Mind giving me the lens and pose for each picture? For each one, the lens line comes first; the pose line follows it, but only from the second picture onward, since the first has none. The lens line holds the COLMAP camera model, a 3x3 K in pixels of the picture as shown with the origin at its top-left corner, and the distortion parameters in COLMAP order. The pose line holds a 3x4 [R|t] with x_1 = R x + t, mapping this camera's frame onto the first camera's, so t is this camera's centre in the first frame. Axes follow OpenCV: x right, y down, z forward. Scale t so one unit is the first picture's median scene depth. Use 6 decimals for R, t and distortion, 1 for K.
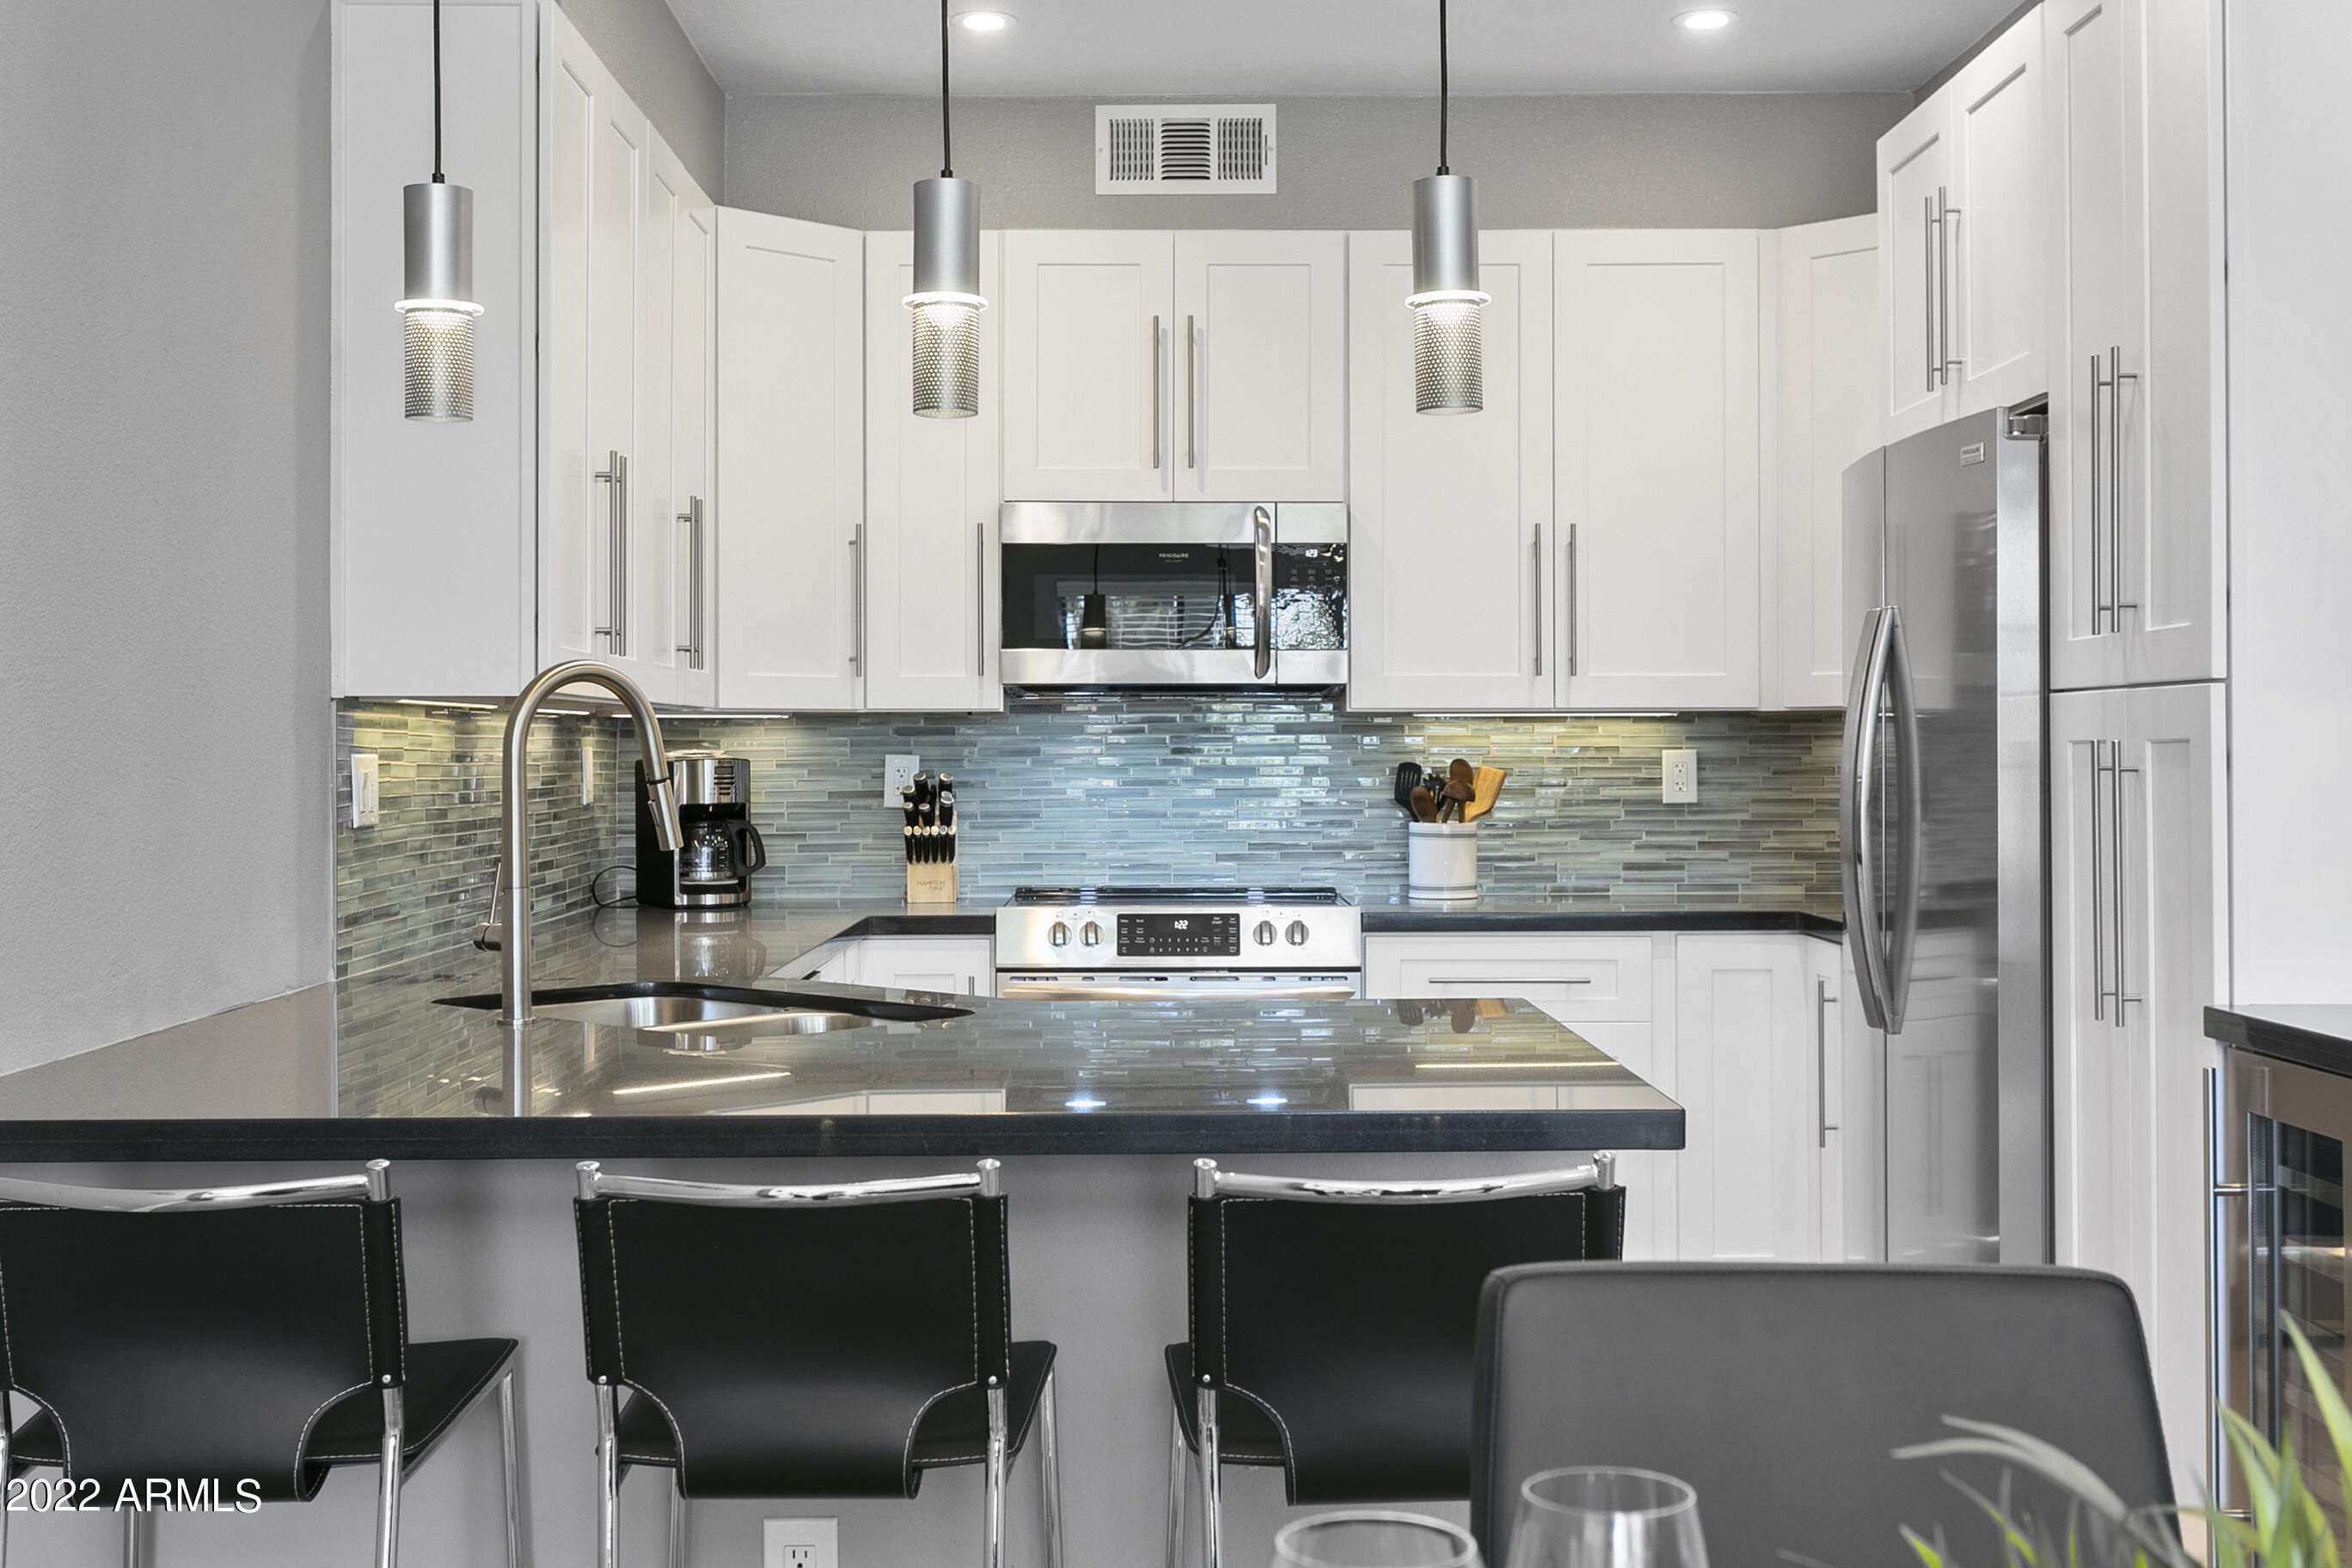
lens RADIAL K [[2637.5, 0, 1170.3], [0, 2637.5, 713.1], [0, 0, 1]] dist [0.027770, 0.000000]
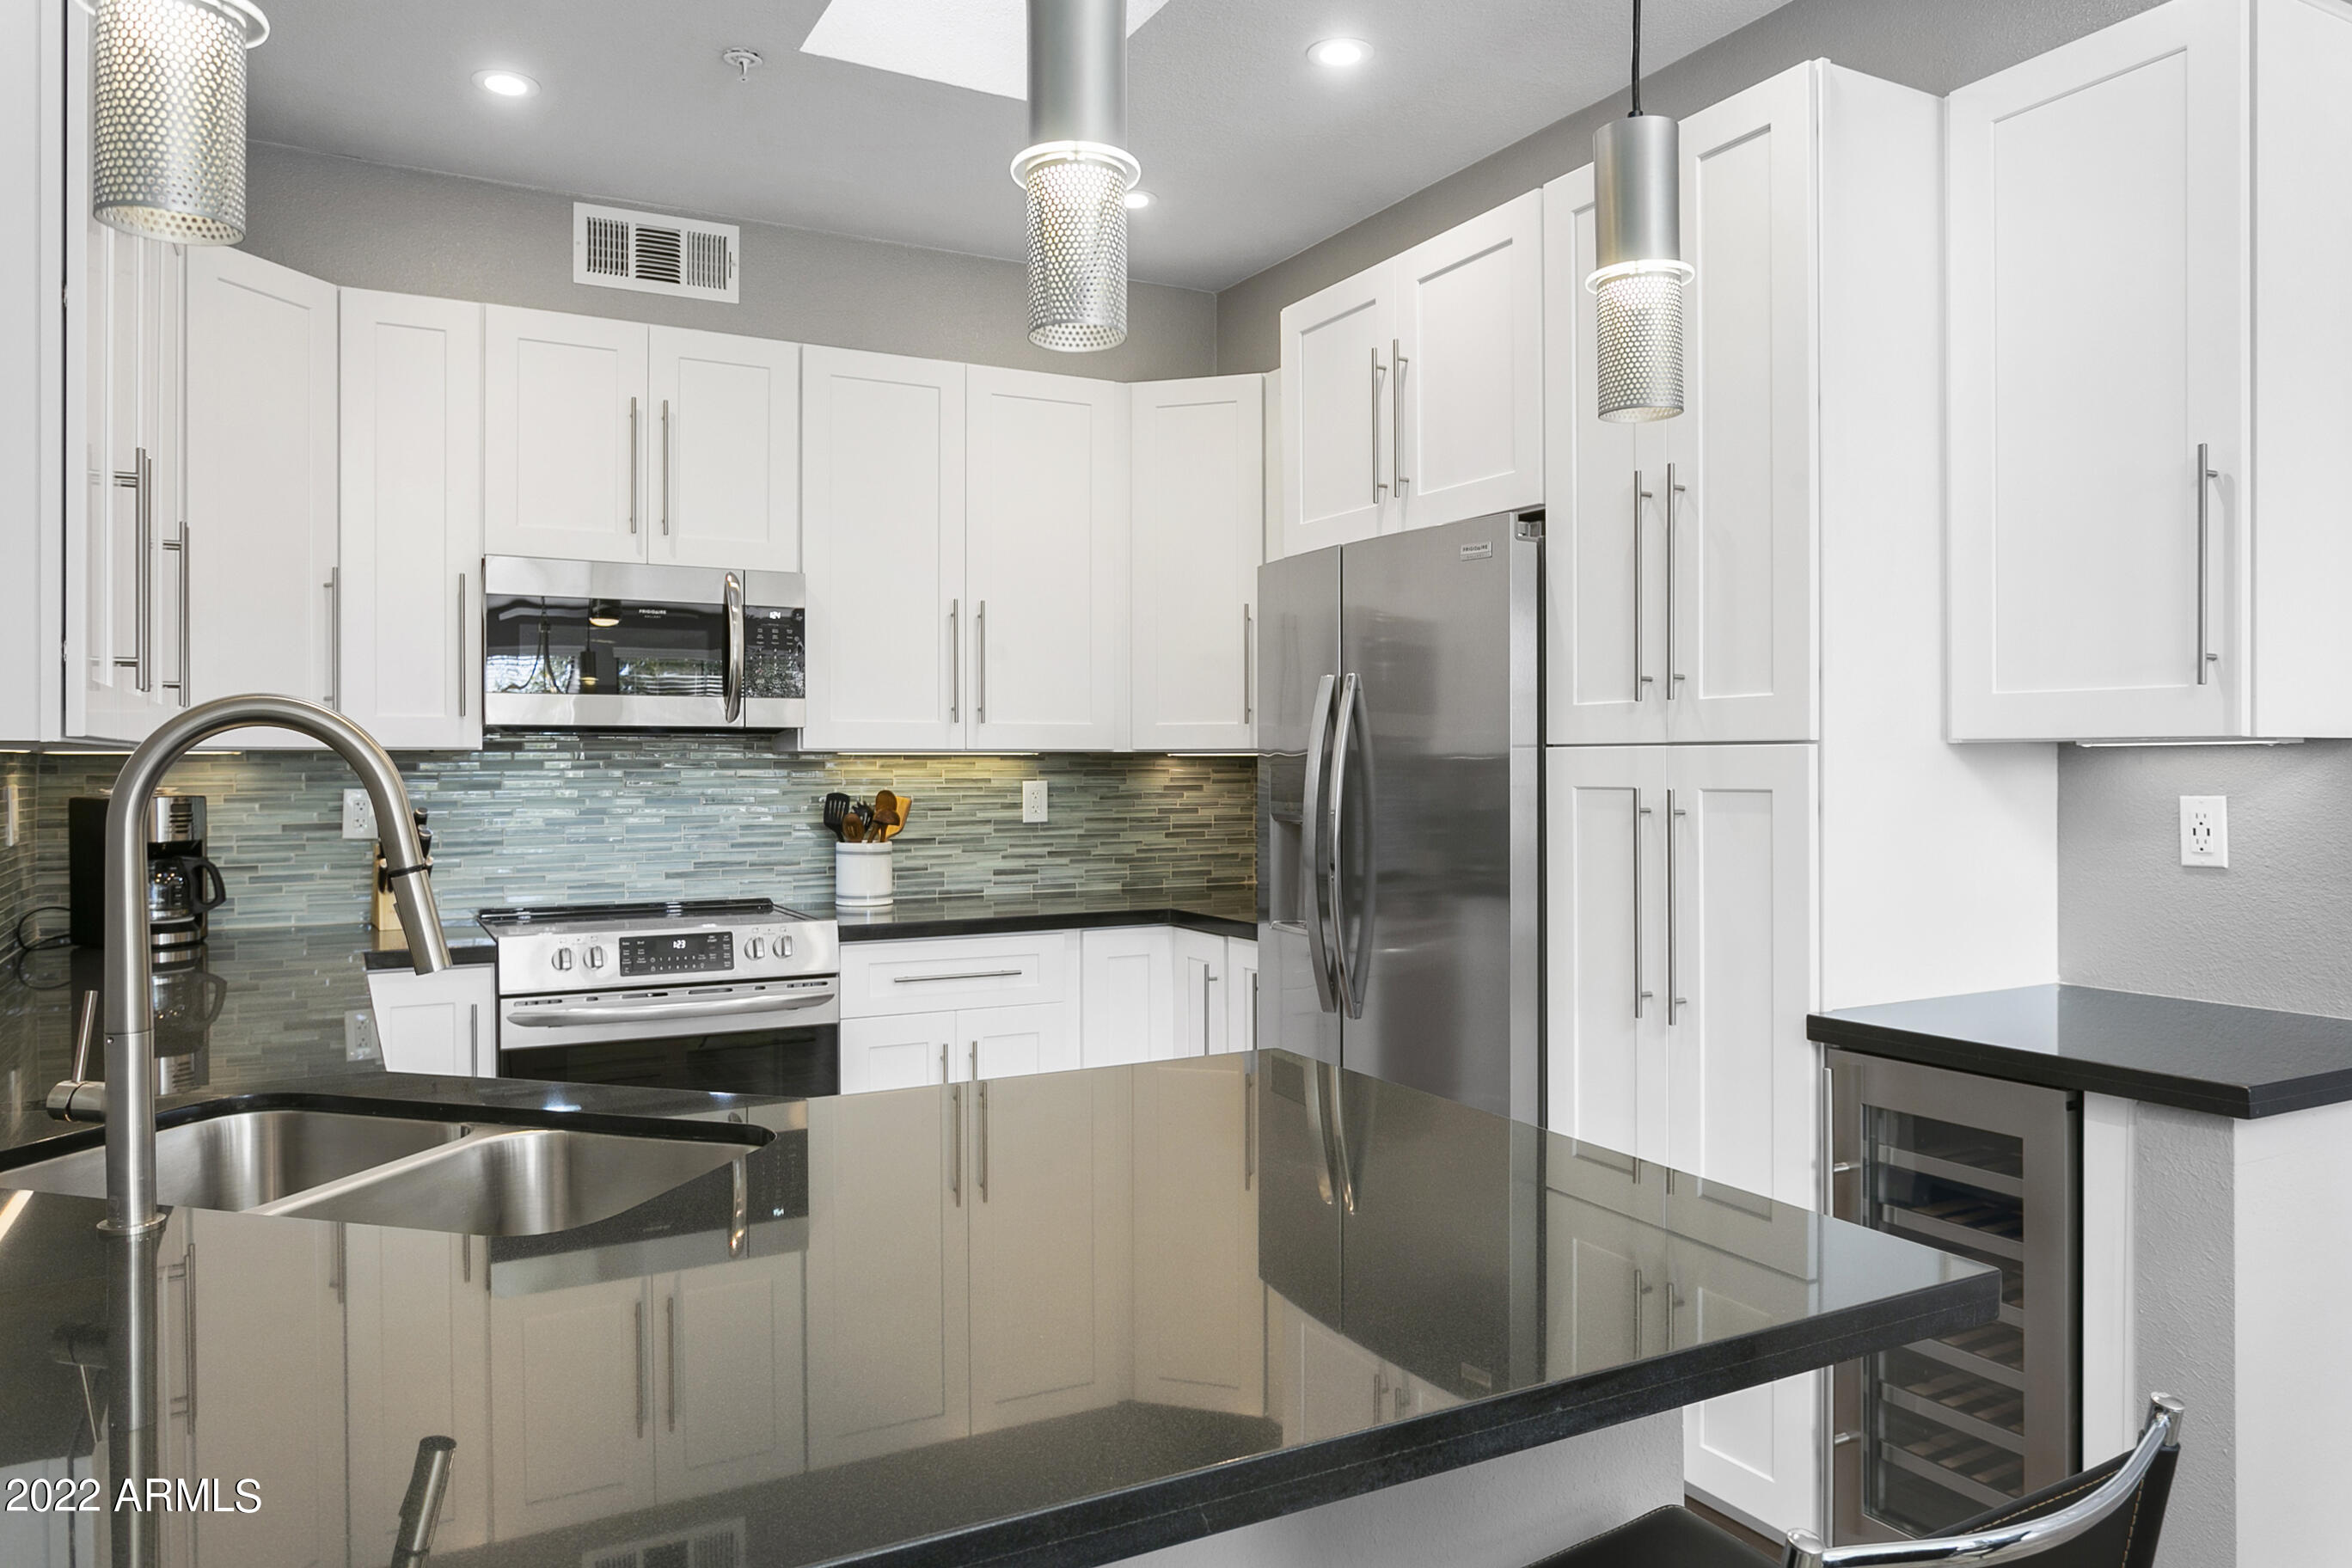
lens RADIAL K [[1600.6, 0, 1183.1], [0, 1600.6, 755.7], [0, 0, 1]] dist [-0.005057, 0.009923]
pose [[0.884887, 0.003339, 0.465793, -0.115480], [-0.007854, 0.999939, 0.007753, -0.005593], [-0.465739, -0.010519, 0.884860, 0.290709]]
